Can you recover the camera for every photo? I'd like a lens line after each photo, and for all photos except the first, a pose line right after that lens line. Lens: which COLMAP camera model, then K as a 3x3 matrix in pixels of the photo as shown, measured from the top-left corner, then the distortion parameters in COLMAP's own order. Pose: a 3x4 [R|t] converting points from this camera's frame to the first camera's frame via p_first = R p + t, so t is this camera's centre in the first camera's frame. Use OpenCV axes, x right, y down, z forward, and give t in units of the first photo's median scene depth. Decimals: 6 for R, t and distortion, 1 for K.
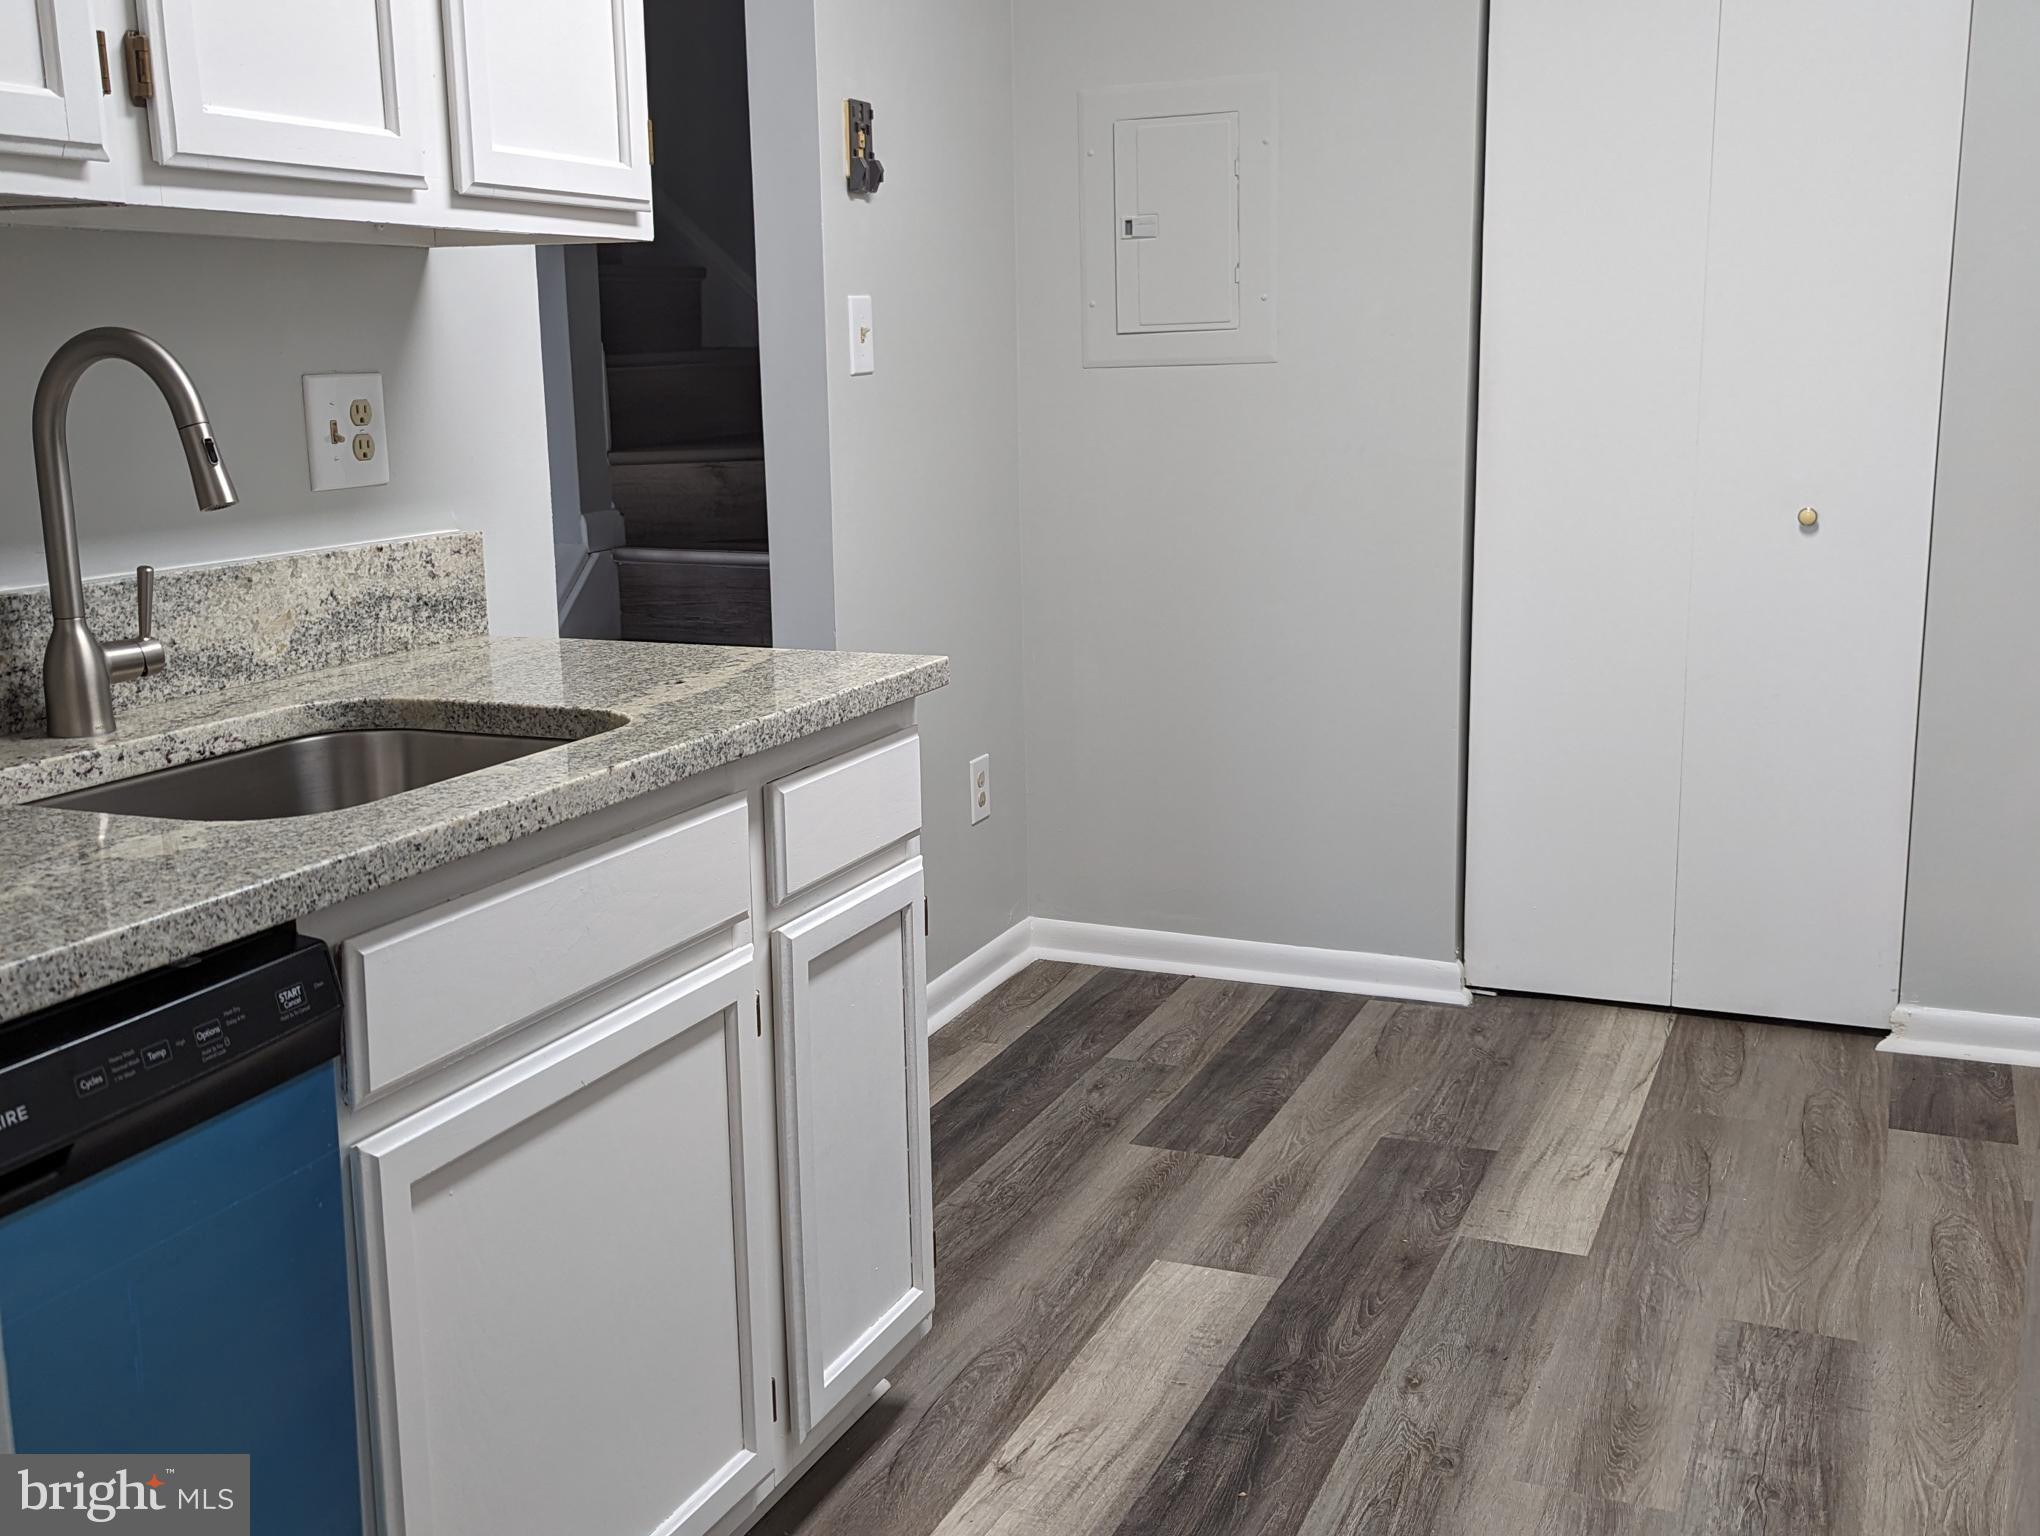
lens RADIAL K [[2153.8, 0, 994.2], [0, 2153.8, 770.6], [0, 0, 1]] dist [0.066369, -0.000363]
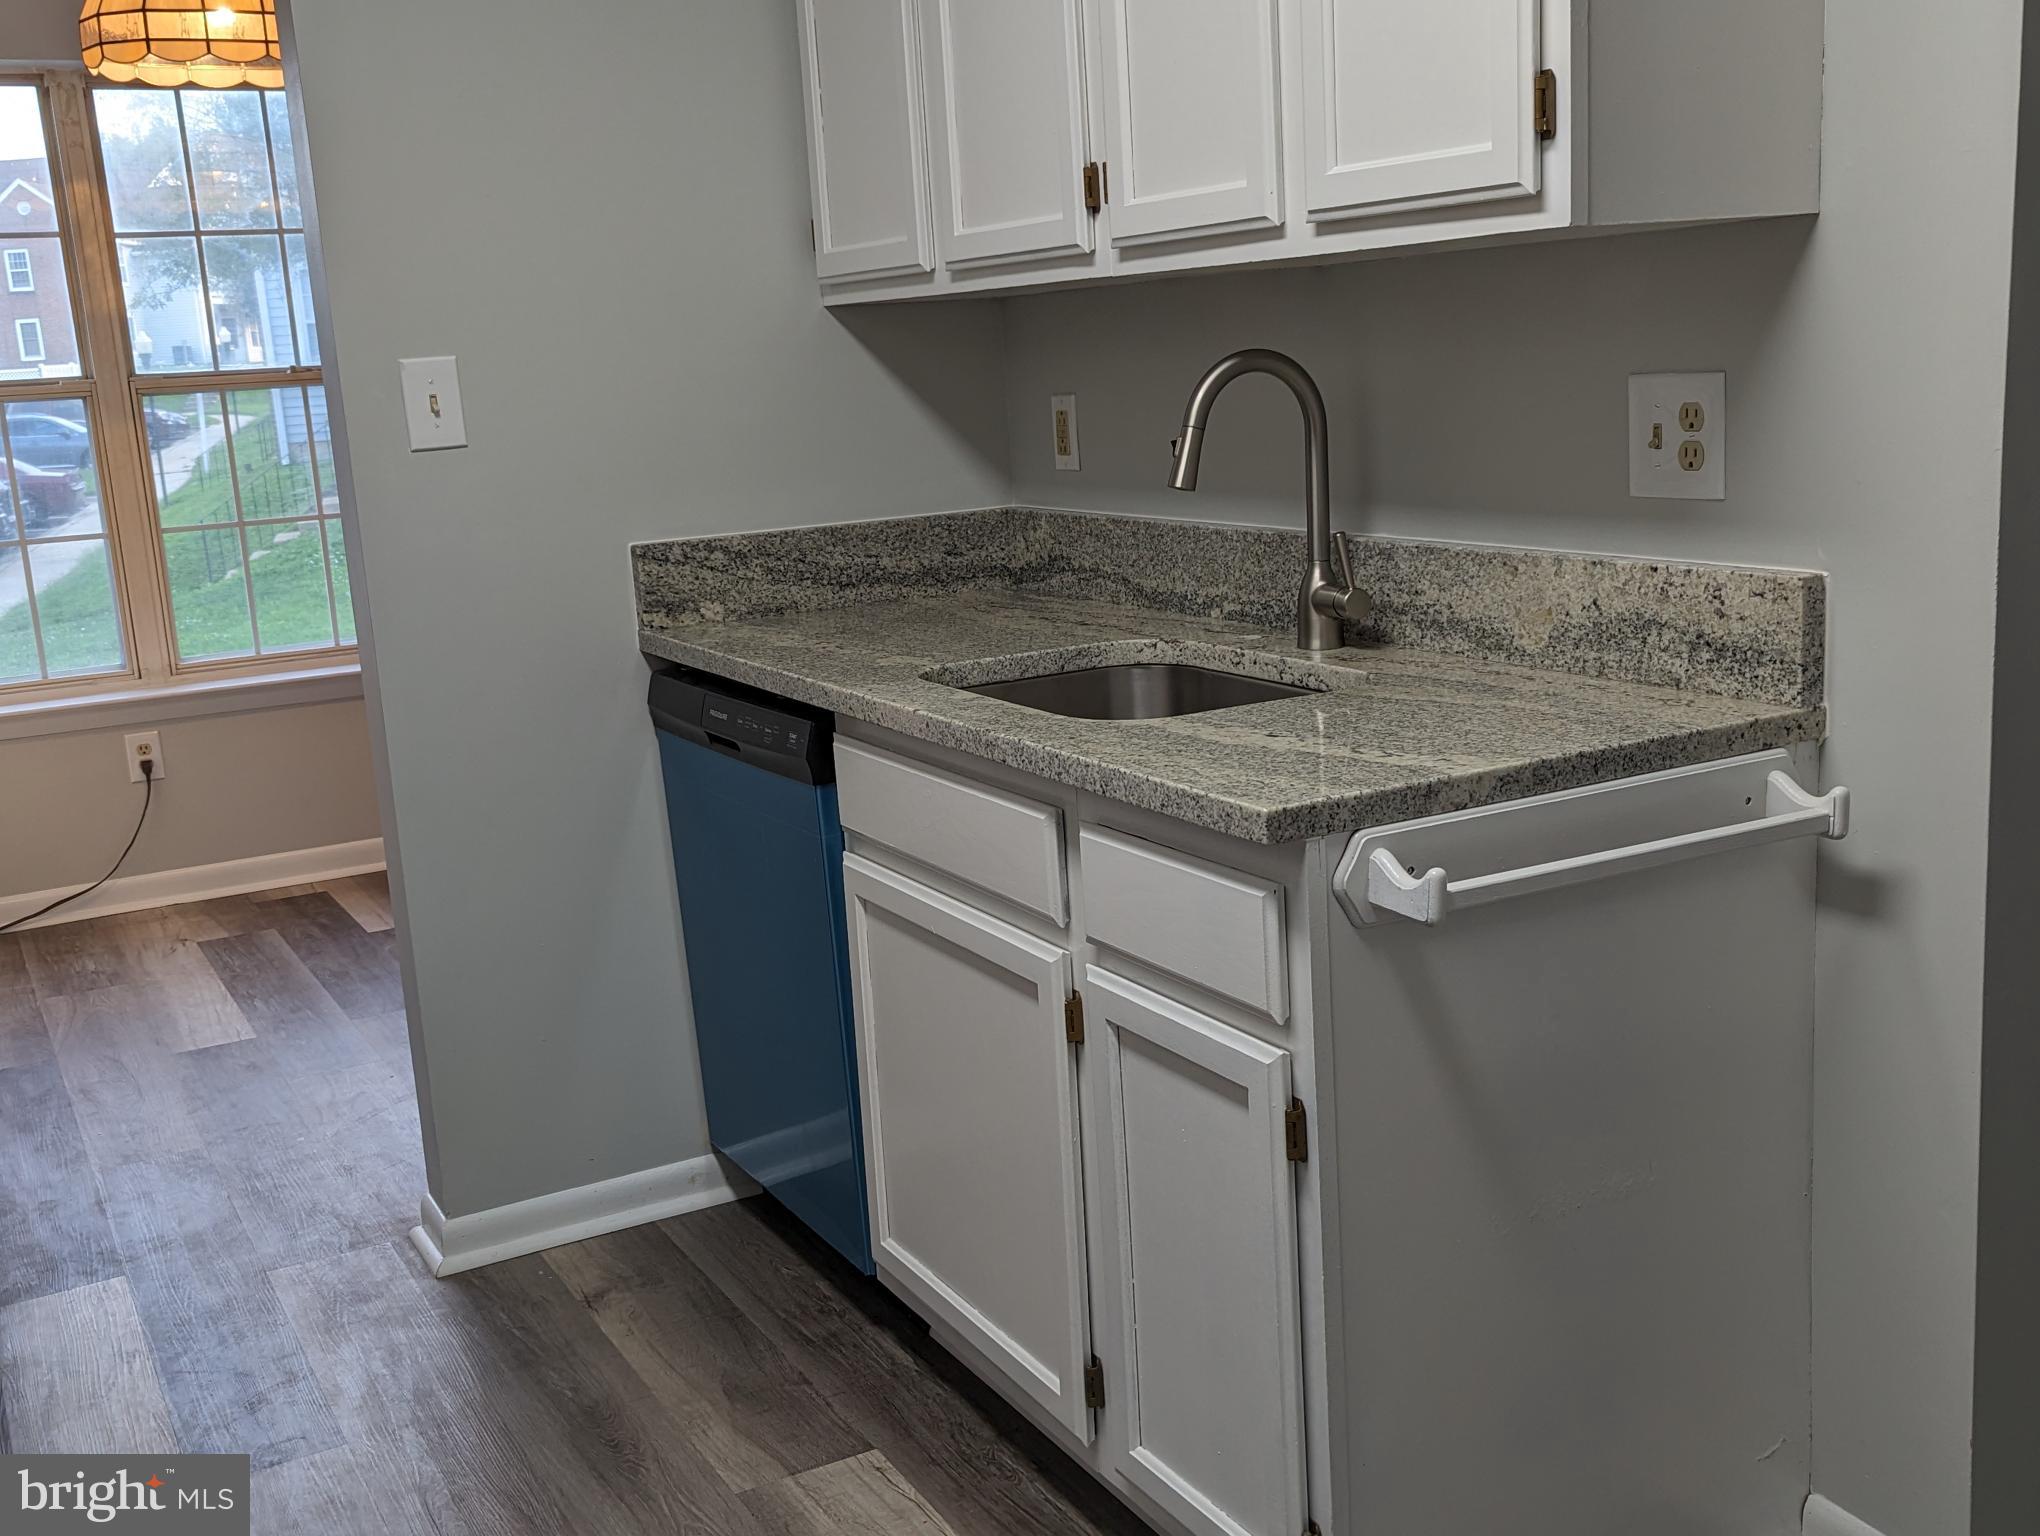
lens RADIAL K [[2153.8, 0, 994.2], [0, 2153.8, 770.6], [0, 0, 1]] dist [0.066369, -0.000363]
pose [[-0.622365, 0.210521, -0.753885, 0.126520], [-0.081597, 0.940454, 0.329982, -0.064484], [0.778463, 0.266884, -0.568127, 0.285130]]
